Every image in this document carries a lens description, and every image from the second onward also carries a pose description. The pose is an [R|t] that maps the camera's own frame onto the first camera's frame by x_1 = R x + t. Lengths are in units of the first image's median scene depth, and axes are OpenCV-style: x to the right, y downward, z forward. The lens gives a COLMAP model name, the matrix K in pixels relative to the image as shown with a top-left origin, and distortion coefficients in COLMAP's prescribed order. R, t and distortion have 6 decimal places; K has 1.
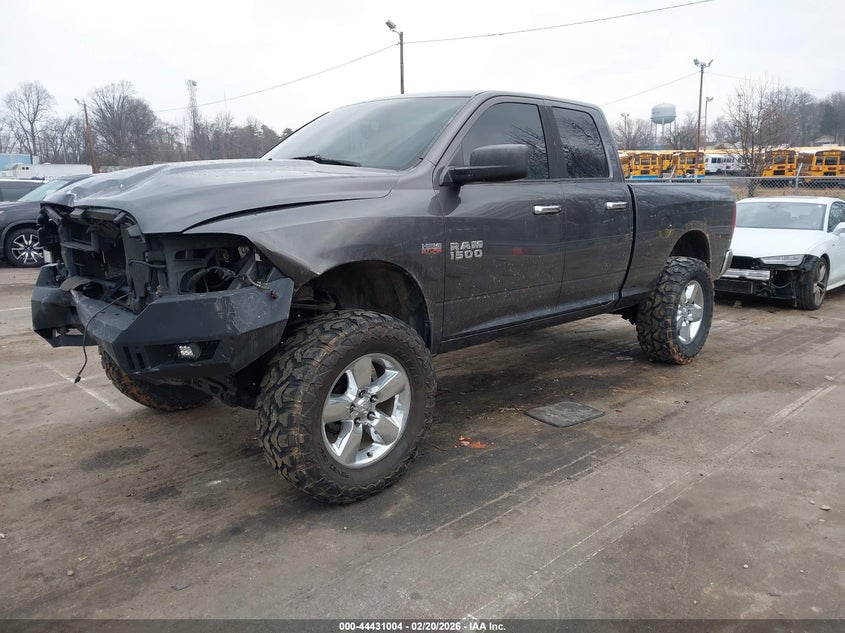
lens RADIAL K [[673.4, 0, 422.5], [0, 673.4, 316.5], [0, 0, 1]] dist [-0.002495, 0.007227]
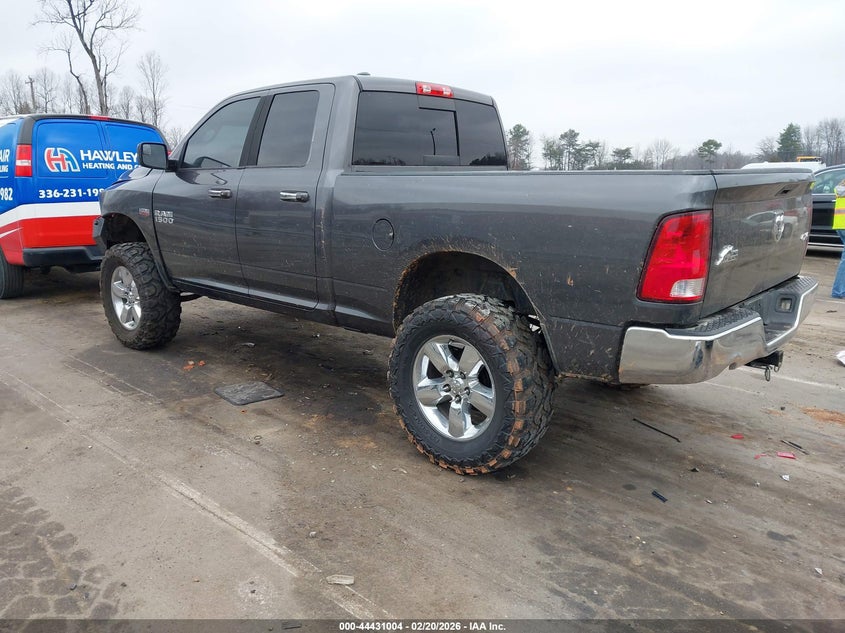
lens RADIAL K [[673.4, 0, 422.5], [0, 673.4, 316.5], [0, 0, 1]] dist [-0.002495, 0.007227]
pose [[0.035217, 0.196335, -0.979904, 1.245983], [-0.191346, 0.963697, 0.186211, -0.216583], [0.980891, 0.180943, 0.071507, 1.208025]]
